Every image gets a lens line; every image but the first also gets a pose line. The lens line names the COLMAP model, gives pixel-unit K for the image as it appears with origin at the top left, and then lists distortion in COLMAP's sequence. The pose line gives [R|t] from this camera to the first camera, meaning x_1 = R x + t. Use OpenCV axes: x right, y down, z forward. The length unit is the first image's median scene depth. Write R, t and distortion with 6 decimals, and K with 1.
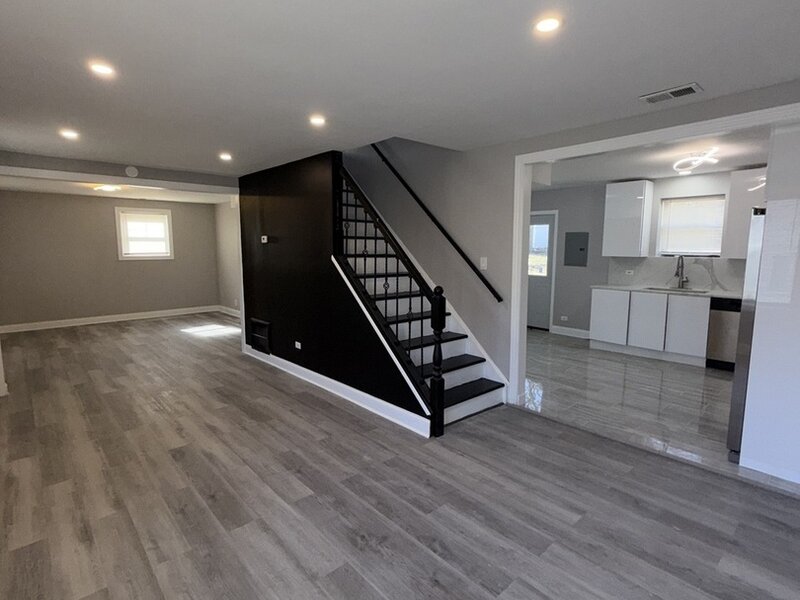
lens RADIAL K [[427.5, 0, 401.1], [0, 427.5, 300.3], [0, 0, 1]] dist [-0.001075, -0.001599]
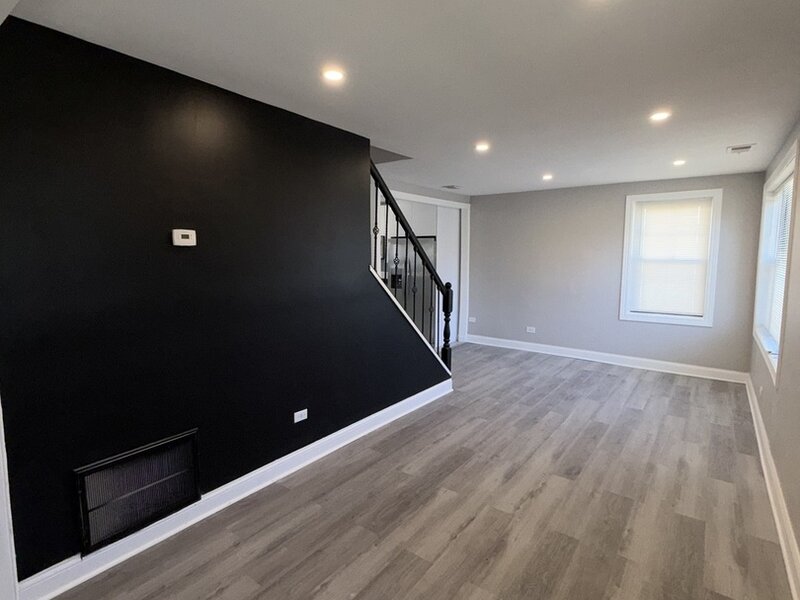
lens RADIAL K [[427.5, 0, 402.8], [0, 427.5, 297.8], [0, 0, 1]] dist [-0.001075, -0.001599]
pose [[-0.208886, -0.101828, 0.972624, -1.435903], [0.118773, 0.984560, 0.128586, -0.205654], [-0.970701, 0.142381, -0.193566, 1.615107]]
